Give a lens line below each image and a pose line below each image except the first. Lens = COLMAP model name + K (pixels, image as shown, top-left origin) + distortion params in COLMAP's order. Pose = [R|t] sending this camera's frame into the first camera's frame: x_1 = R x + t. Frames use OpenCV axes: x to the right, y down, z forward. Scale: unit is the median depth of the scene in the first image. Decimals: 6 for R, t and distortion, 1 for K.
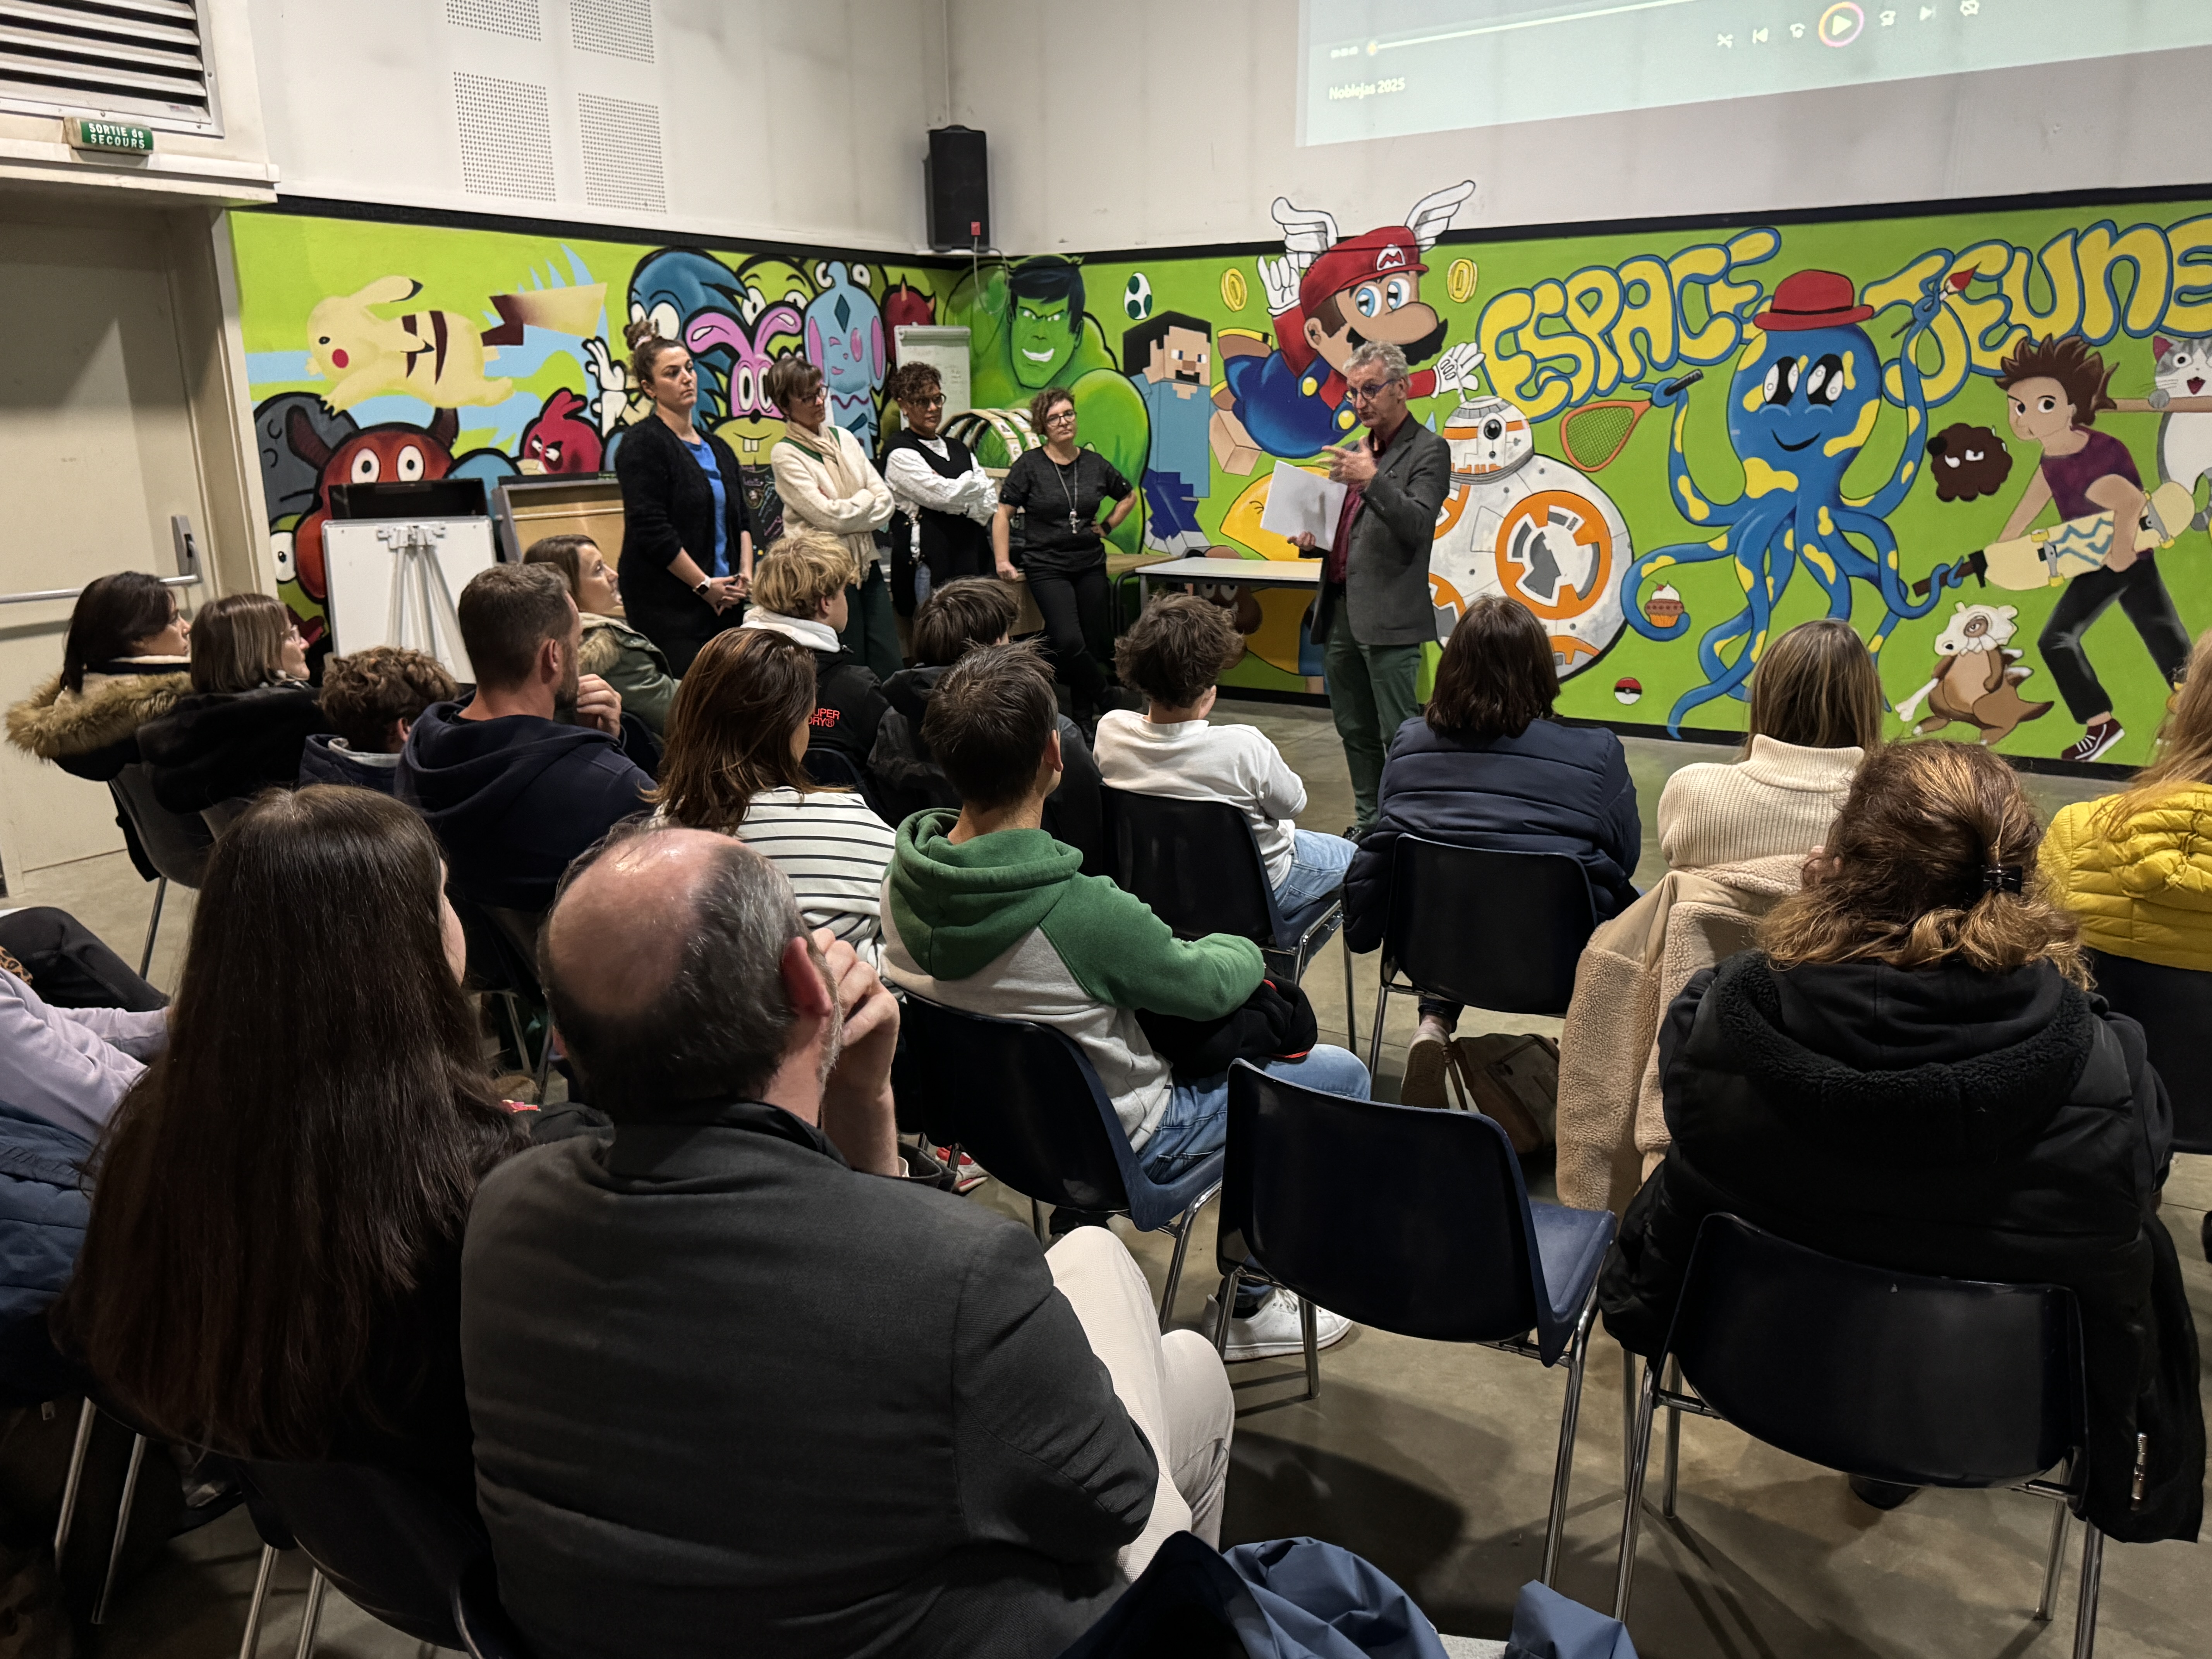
lens RADIAL K [[1739.0, 0, 1090.2], [0, 1739.0, 855.0], [0, 0, 1]] dist [0.086117, -0.110968]
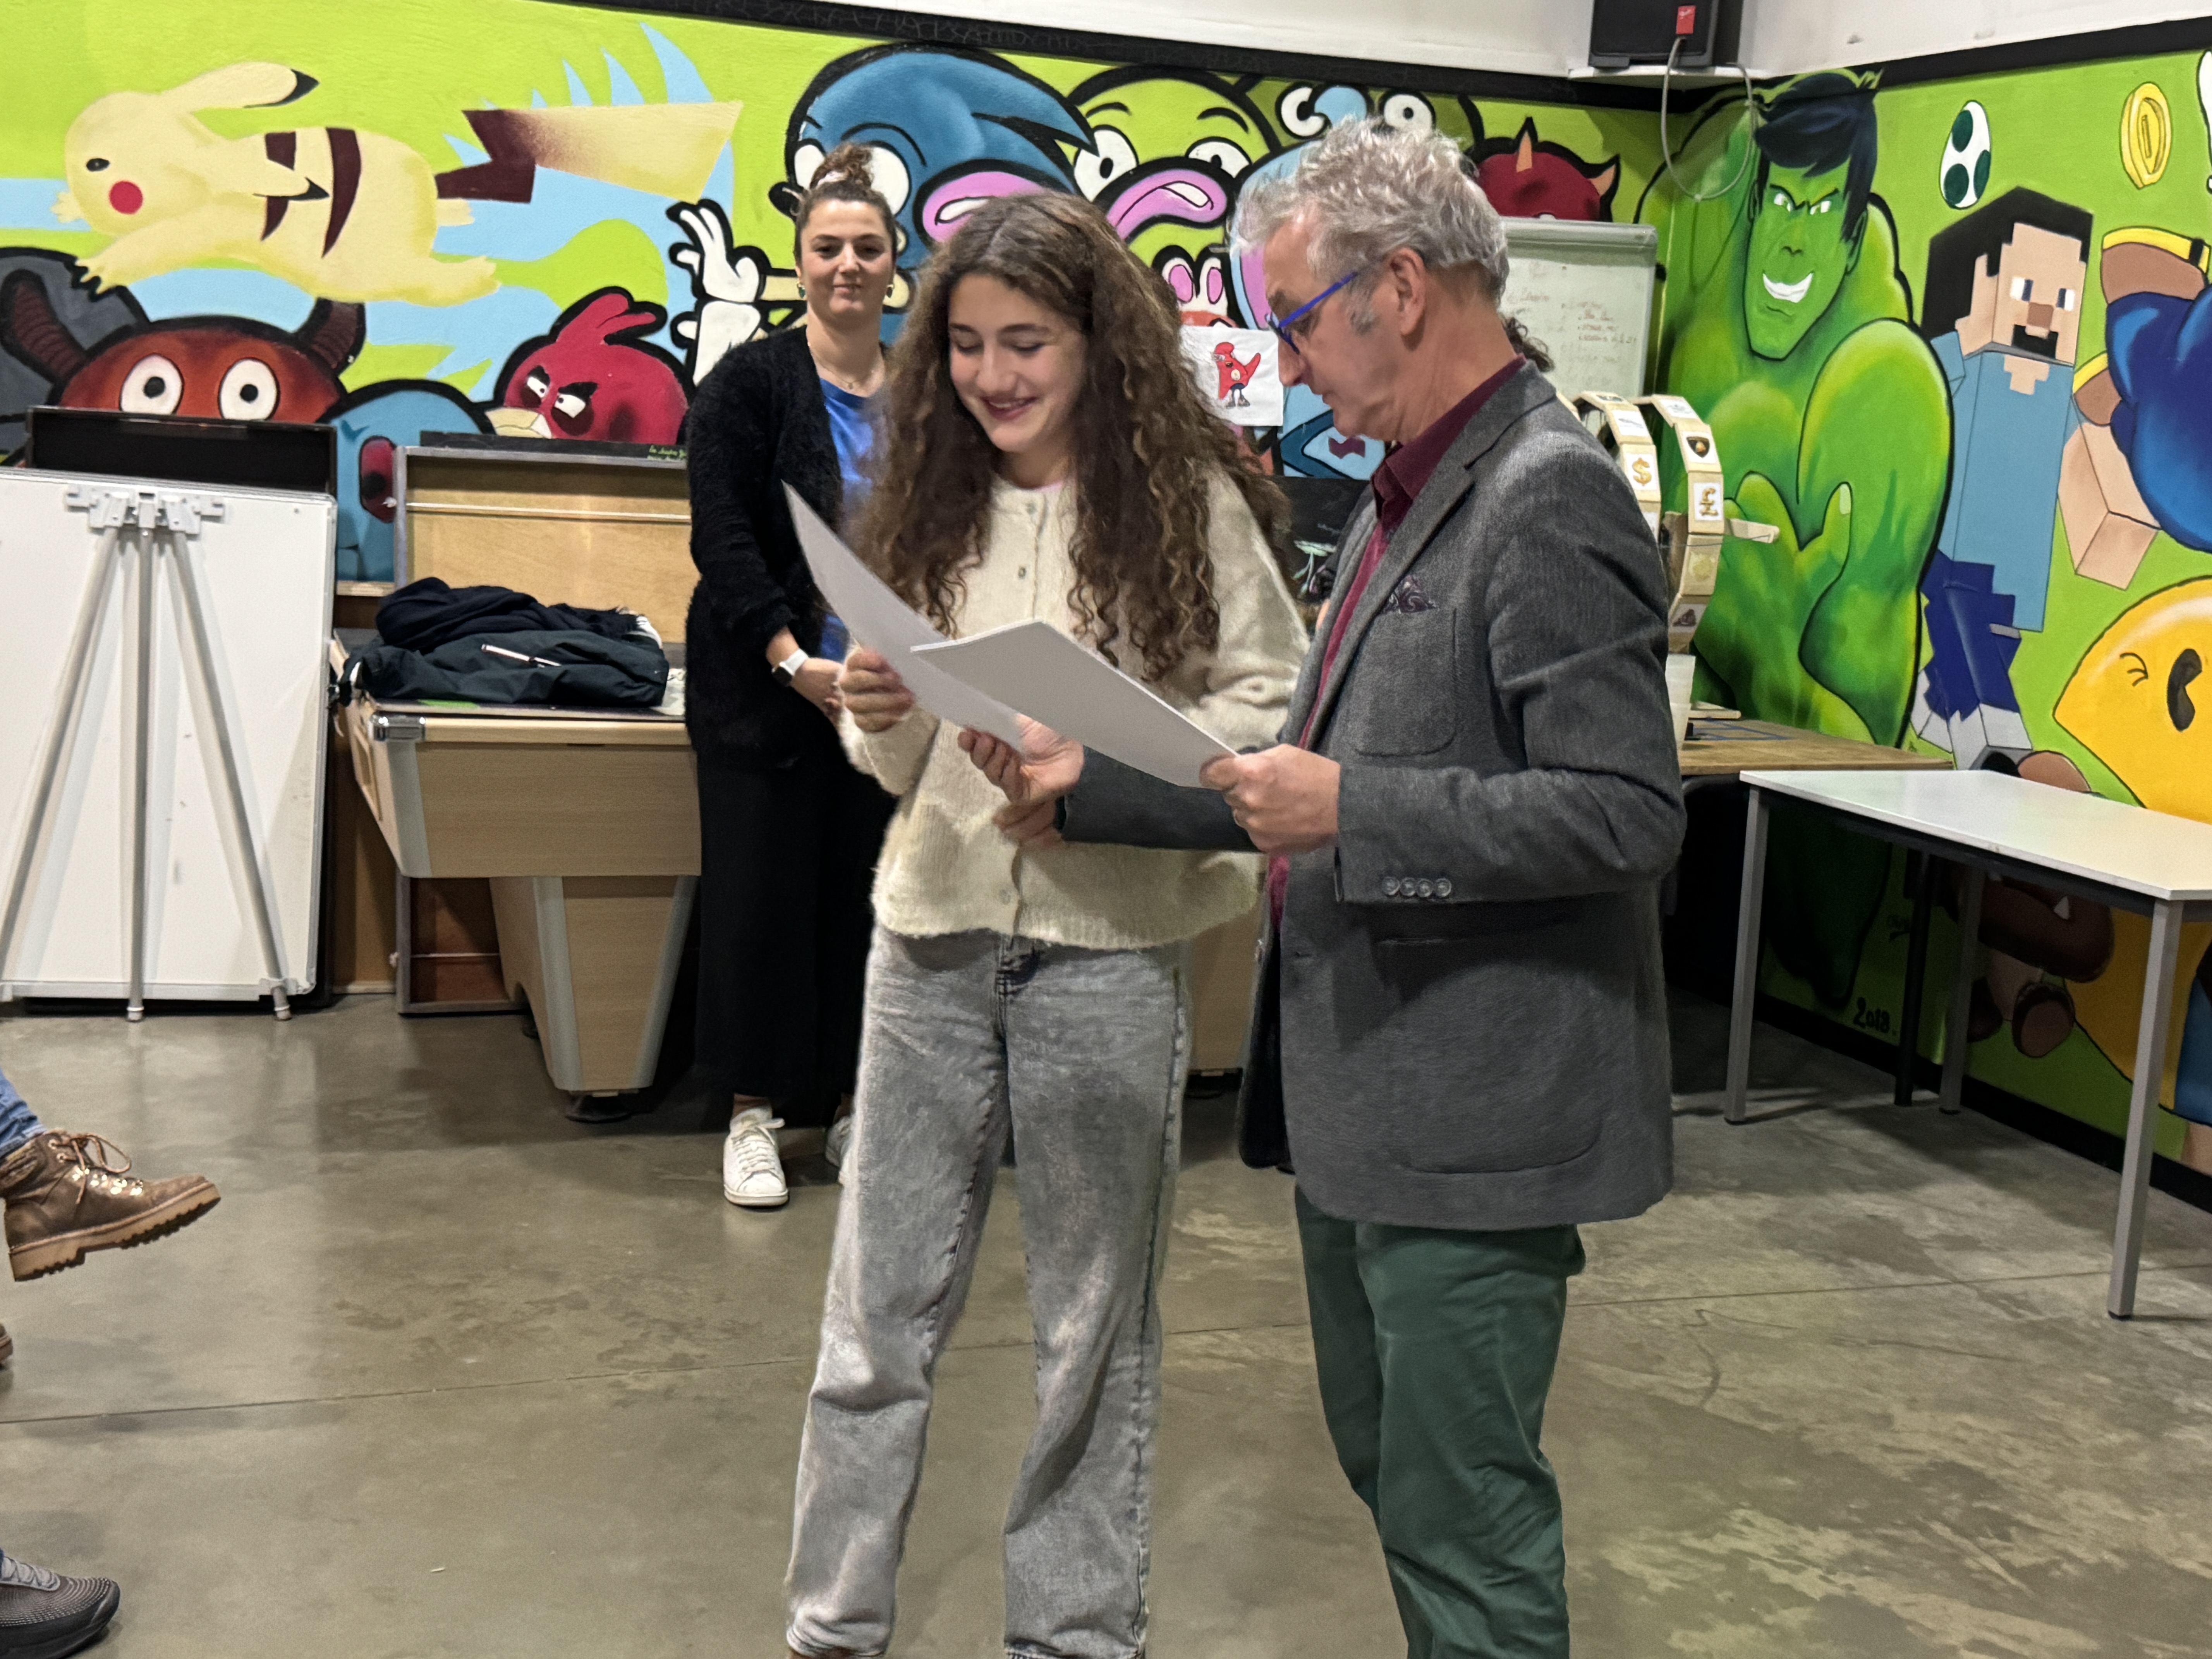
lens RADIAL K [[2787.0, 0, 1097.0], [0, 2787.0, 758.4], [0, 0, 1]] dist [0.195068, 0.000000]
pose [[0.790041, 0.140581, -0.596718, 0.356014], [-0.221037, 0.973204, -0.063371, -0.103655], [0.571820, 0.181962, 0.799945, 0.422552]]
